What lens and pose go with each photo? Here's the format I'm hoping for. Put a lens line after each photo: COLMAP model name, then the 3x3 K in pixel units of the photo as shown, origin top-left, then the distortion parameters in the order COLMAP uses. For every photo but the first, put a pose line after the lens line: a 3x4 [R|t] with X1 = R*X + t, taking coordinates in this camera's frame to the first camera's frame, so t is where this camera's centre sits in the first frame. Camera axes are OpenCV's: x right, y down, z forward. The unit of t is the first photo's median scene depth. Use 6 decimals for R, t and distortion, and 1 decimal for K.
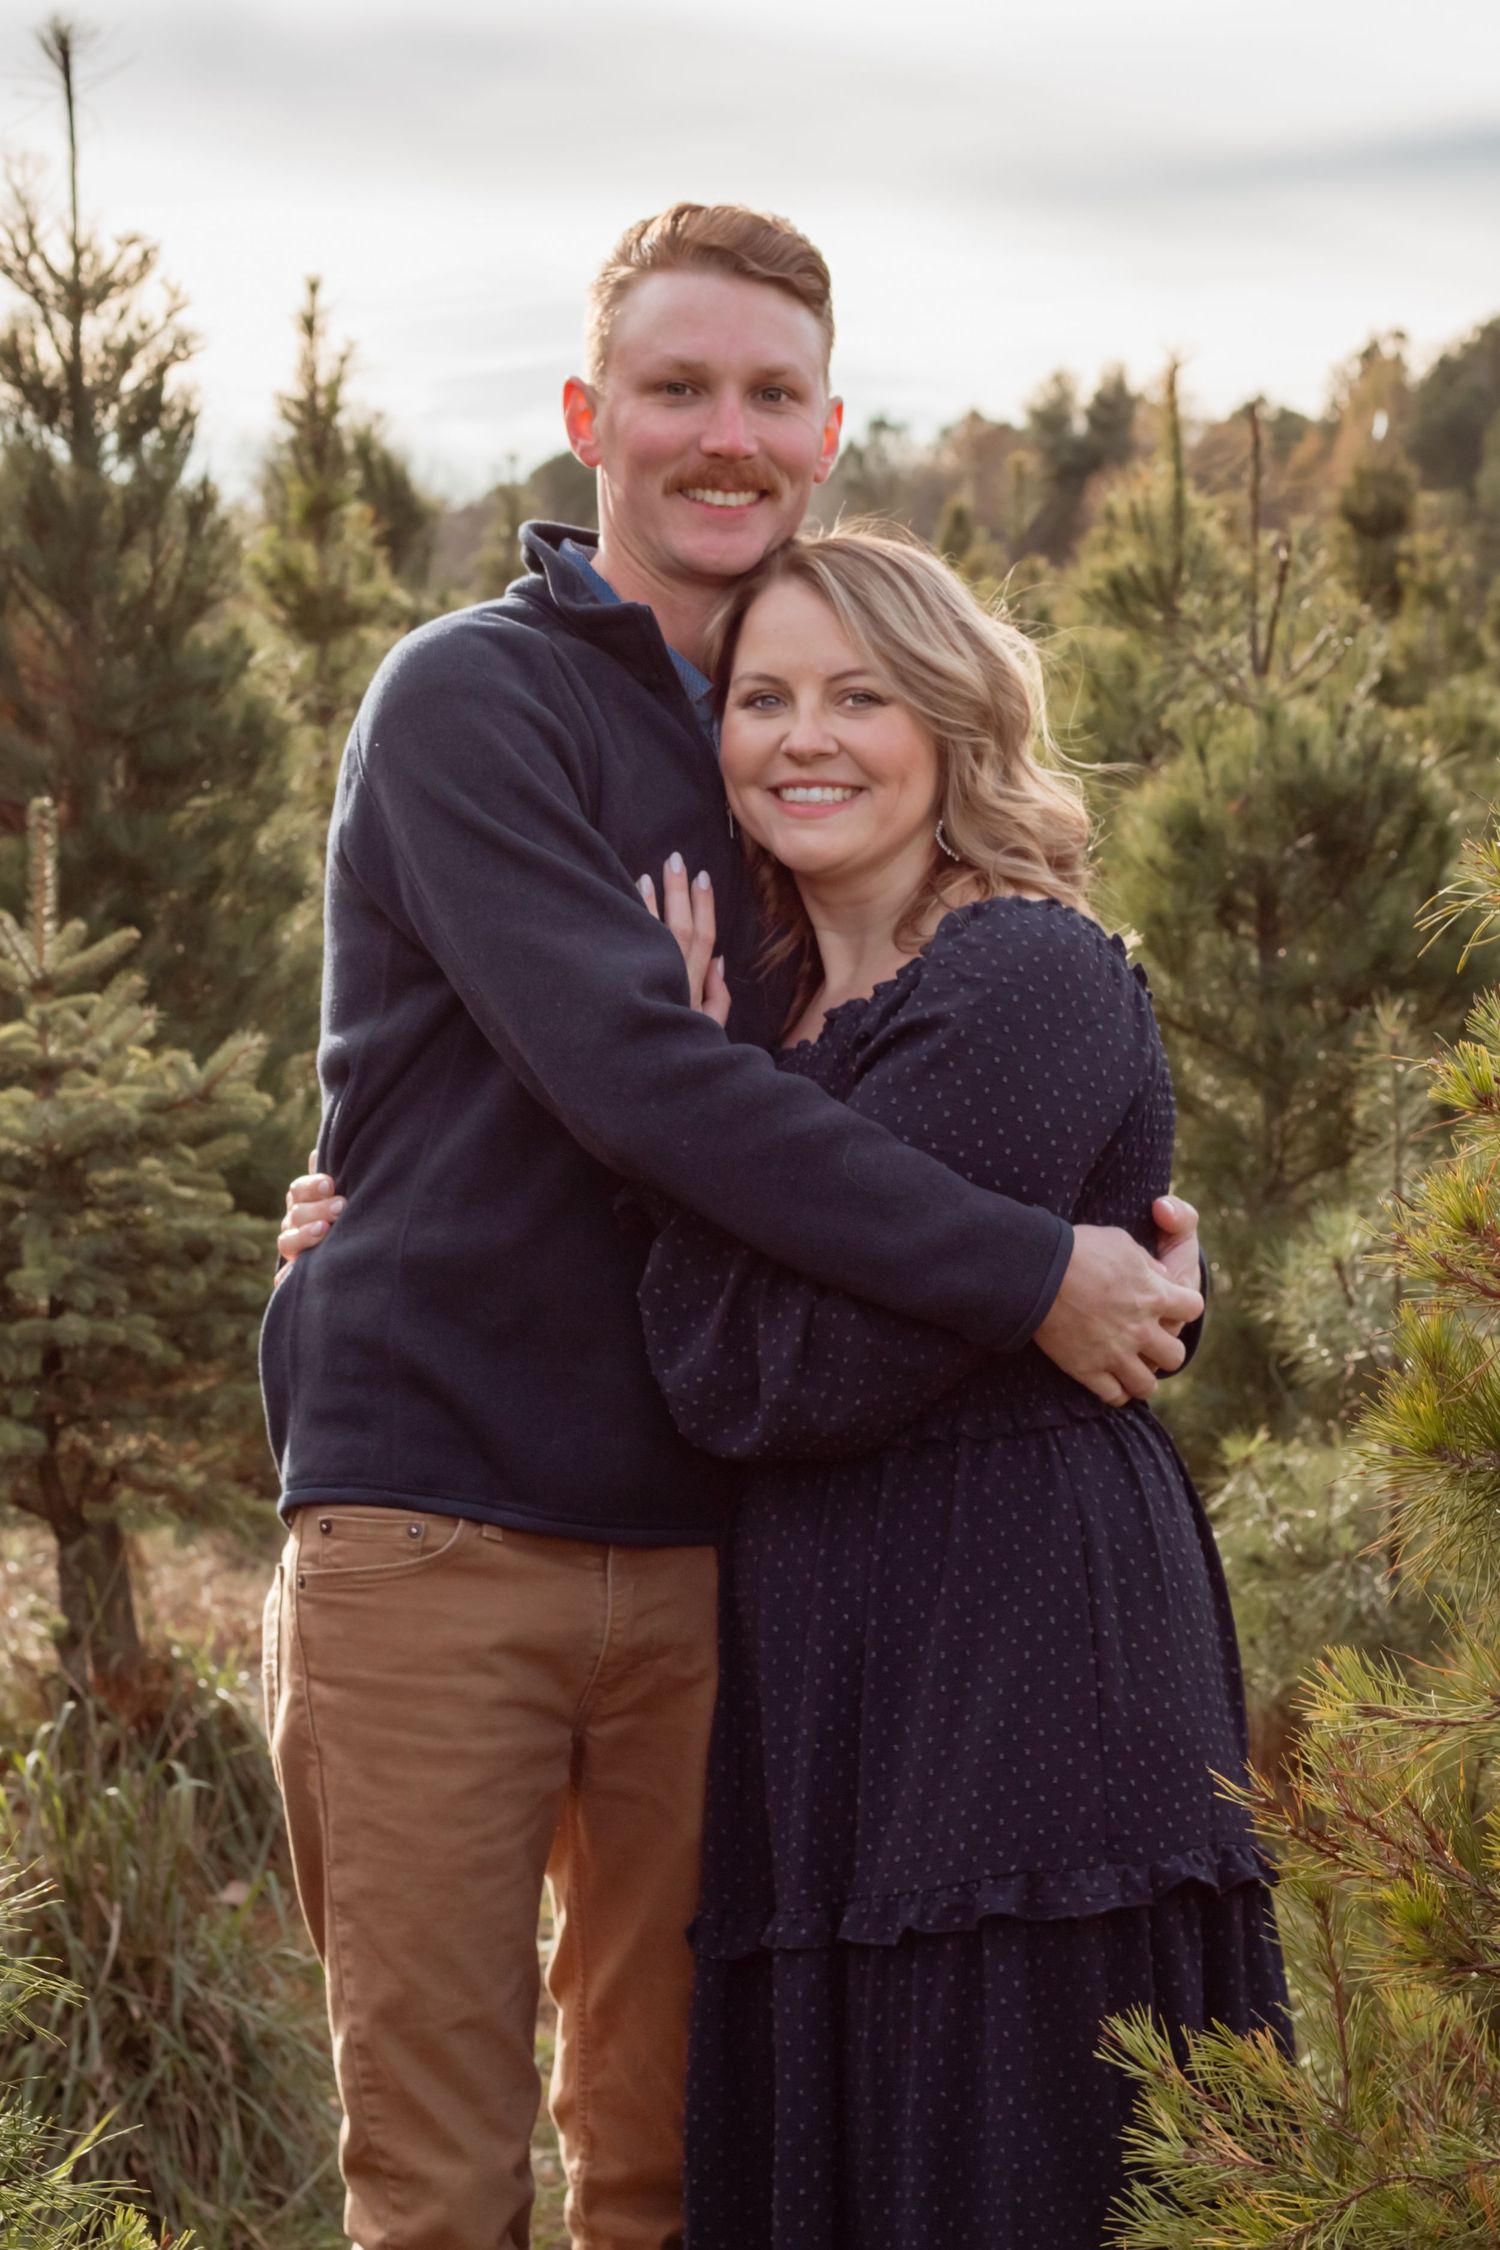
lens RADIAL K [[5602.6, 0, 748.8], [0, 5602.6, 1127.8], [0, 0, 1]] dist [0.015866, 0.000000]
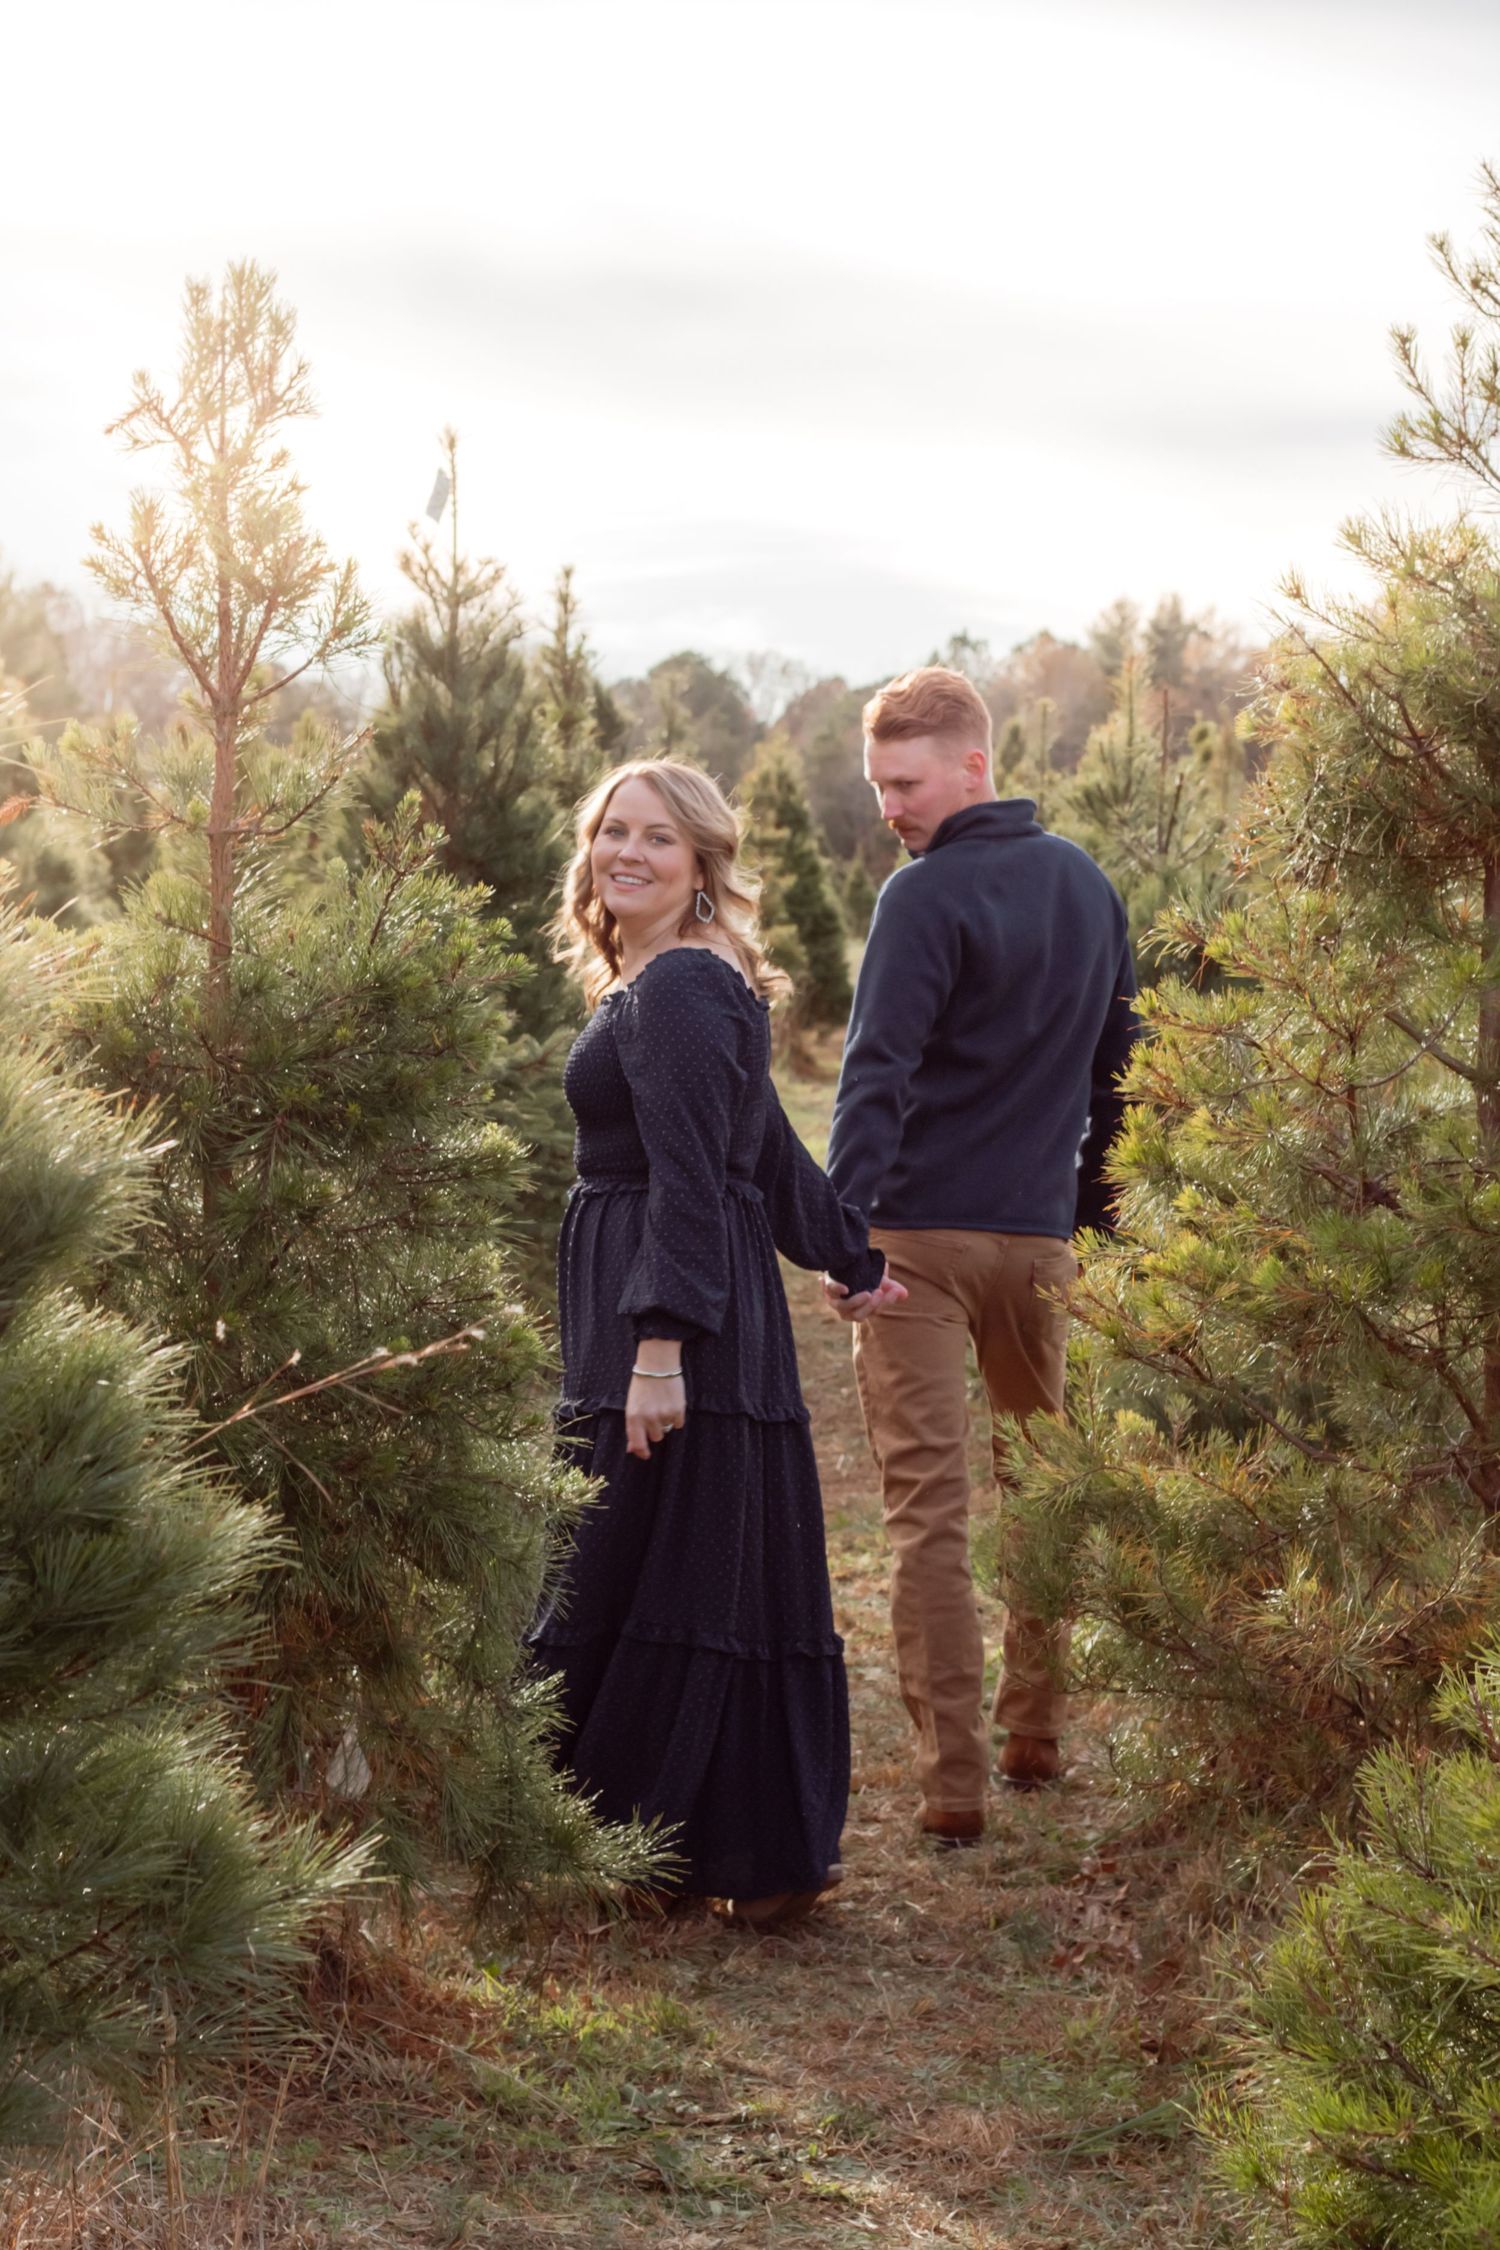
lens RADIAL K [[5602.6, 0, 750.3], [0, 5602.6, 1121.6], [0, 0, 1]] dist [0.015866, 0.000000]
pose [[0.999064, 0.041488, -0.012238, -0.006632], [-0.041880, 0.998555, -0.033671, 0.057824], [0.010823, 0.034152, 0.999358, -0.639343]]
